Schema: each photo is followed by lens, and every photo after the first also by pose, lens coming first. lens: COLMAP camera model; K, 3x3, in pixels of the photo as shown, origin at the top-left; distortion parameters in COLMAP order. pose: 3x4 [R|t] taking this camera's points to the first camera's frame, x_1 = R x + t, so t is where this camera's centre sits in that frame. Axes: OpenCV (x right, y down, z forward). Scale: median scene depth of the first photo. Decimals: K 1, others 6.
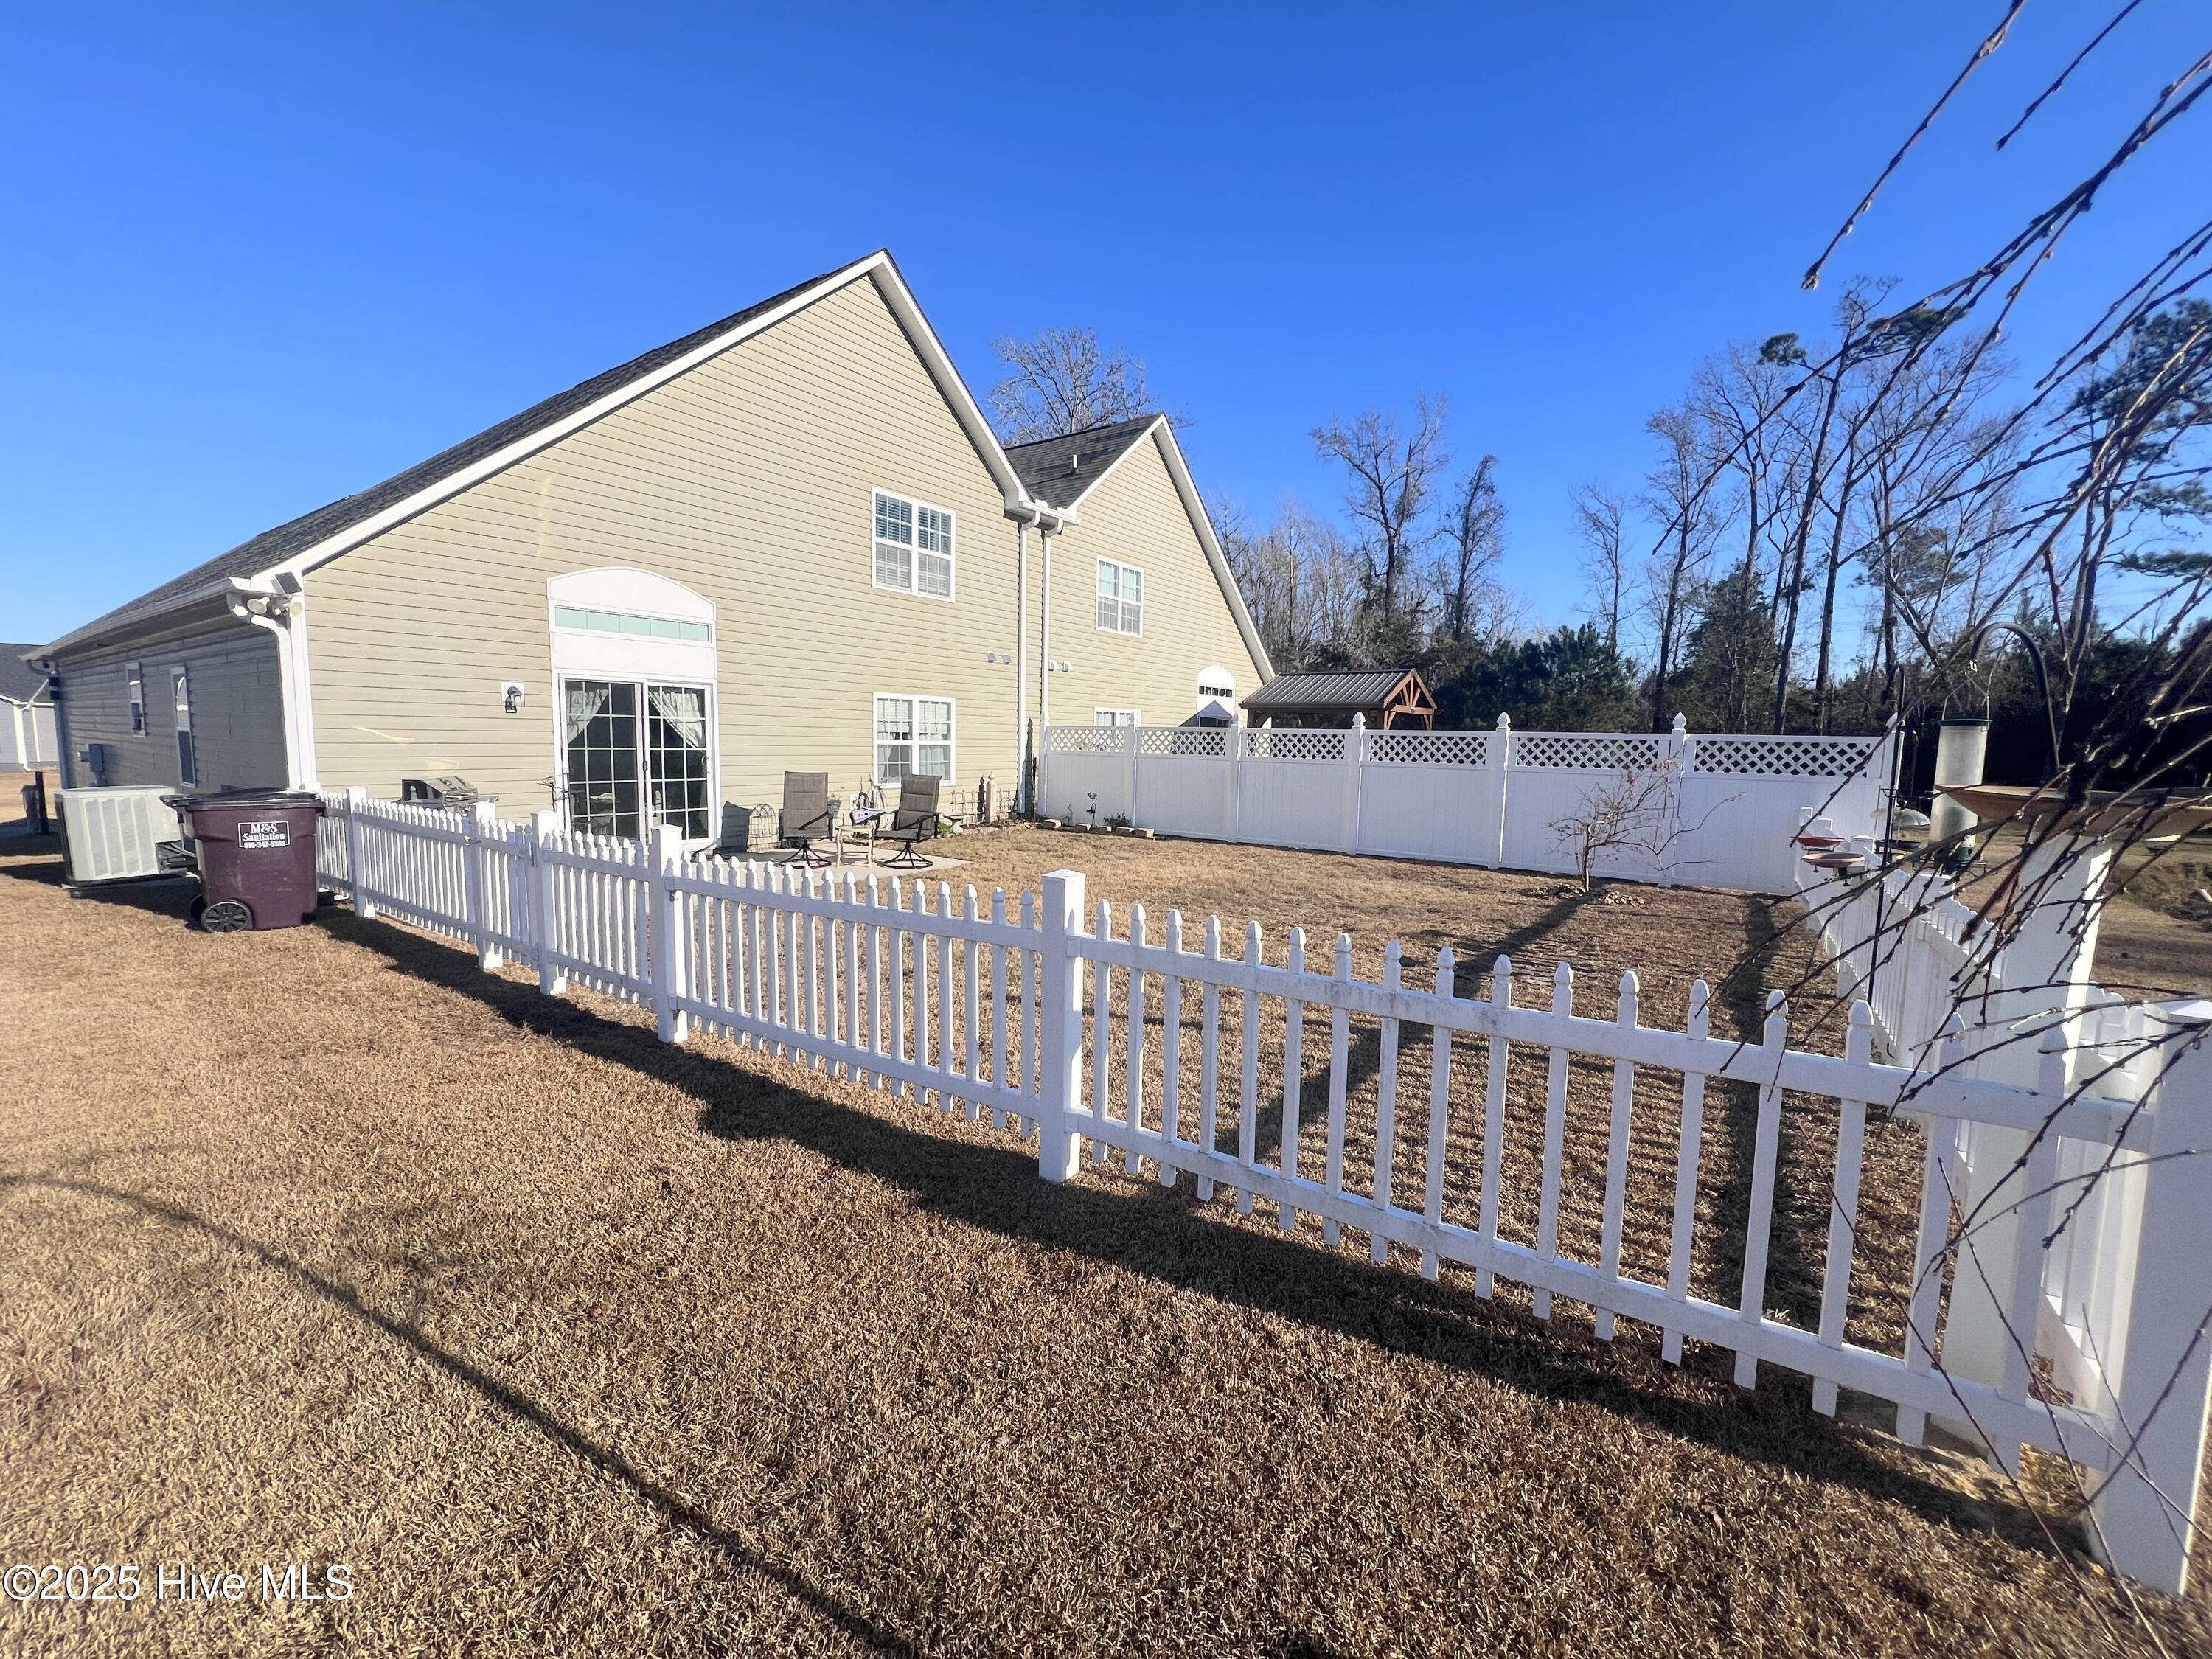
lens RADIAL K [[956.0, 0, 1106.0], [0, 956.0, 829.5], [0, 0, 1]] dist [-0.001517, -0.000209]
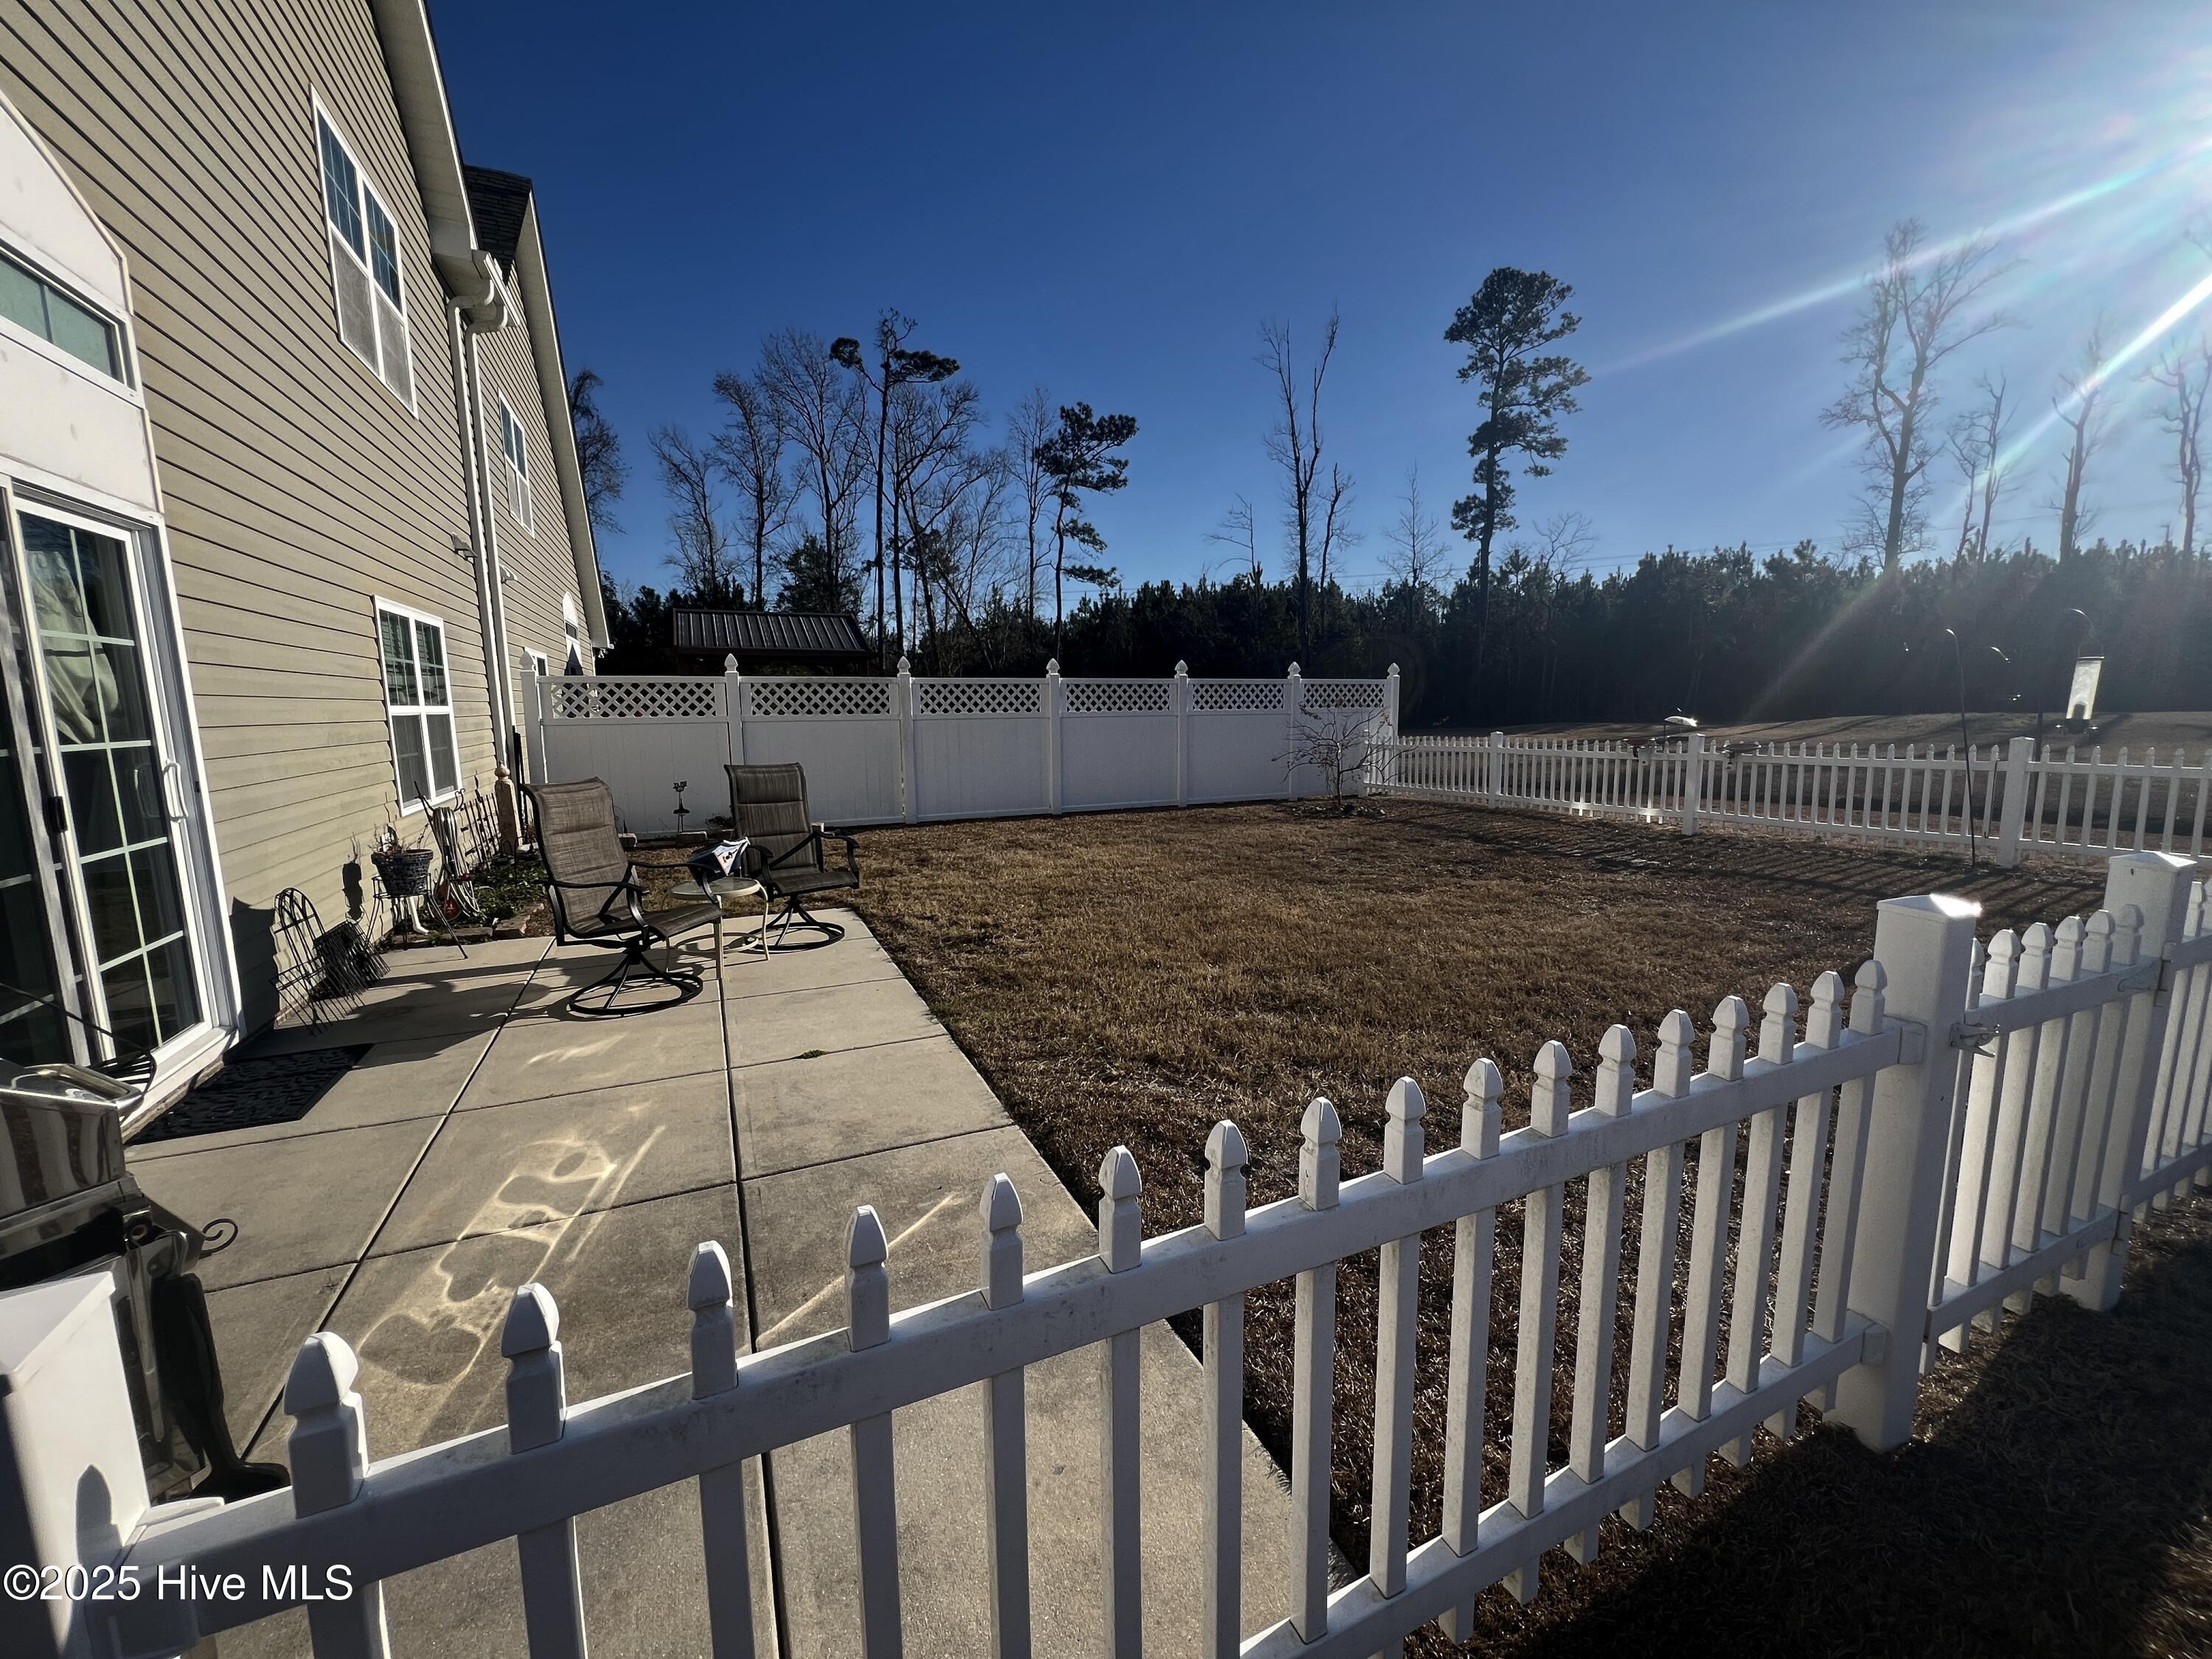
lens RADIAL K [[887.8, 0, 1113.3], [0, 887.8, 826.5], [0, 0, 1]] dist [-0.000106, -0.000118]
pose [[0.522725, -0.143959, 0.840259, -0.401160], [0.091222, 0.989425, 0.112766, -0.050947], [-0.847607, 0.017705, 0.530330, 0.476488]]
